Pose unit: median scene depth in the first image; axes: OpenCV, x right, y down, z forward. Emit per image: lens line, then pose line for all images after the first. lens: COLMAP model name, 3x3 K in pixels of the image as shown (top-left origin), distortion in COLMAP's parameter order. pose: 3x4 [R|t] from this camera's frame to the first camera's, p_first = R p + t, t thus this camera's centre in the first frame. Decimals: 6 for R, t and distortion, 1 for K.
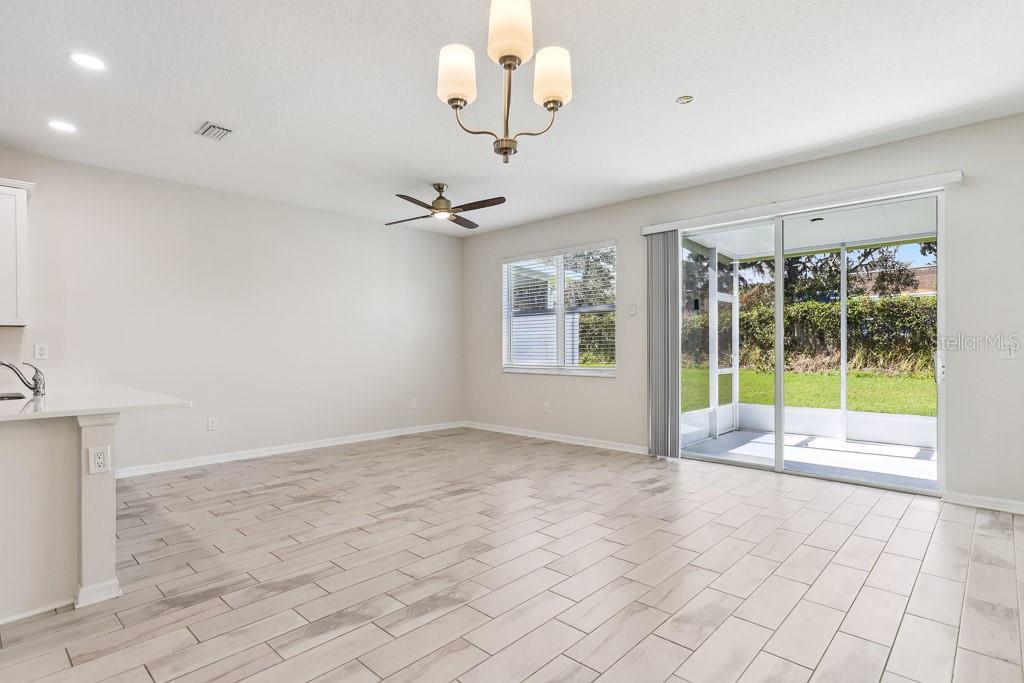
lens RADIAL K [[518.9, 0, 512.0], [0, 518.9, 341.5], [0, 0, 1]] dist [-0.000111, -0.000410]
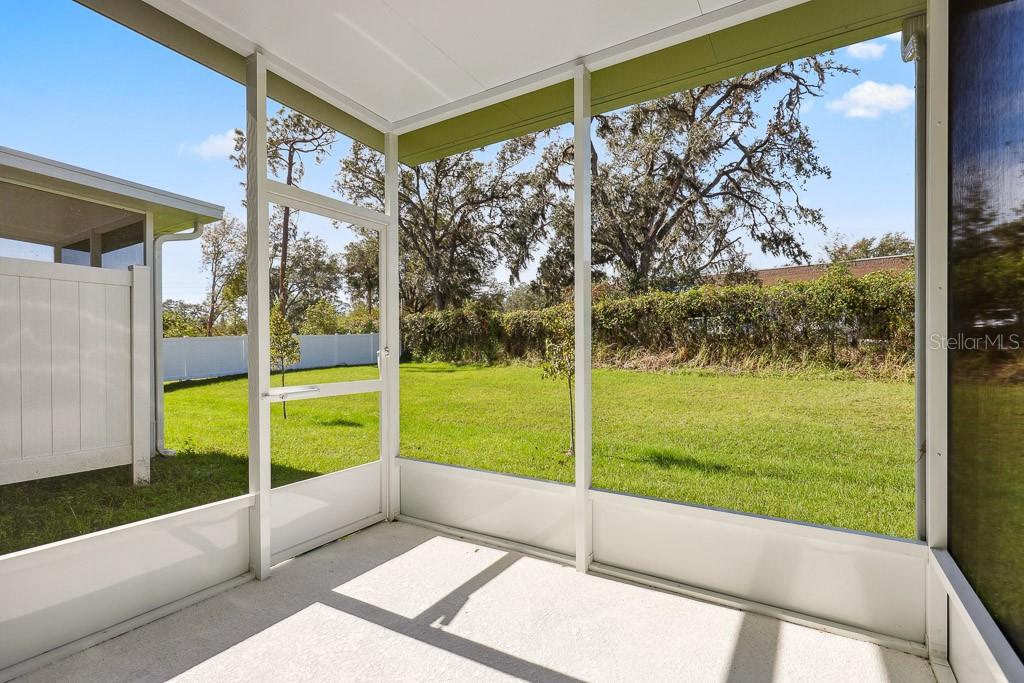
lens RADIAL K [[496.7, 0, 512.0], [0, 496.7, 341.5], [0, 0, 1]] dist [-0.000036, 0.000020]
pose [[0.980413, -0.002229, 0.196942, 0.192109], [0.002027, 0.999997, 0.001229, 0.007868], [-0.196944, -0.000806, 0.980414, 0.241568]]
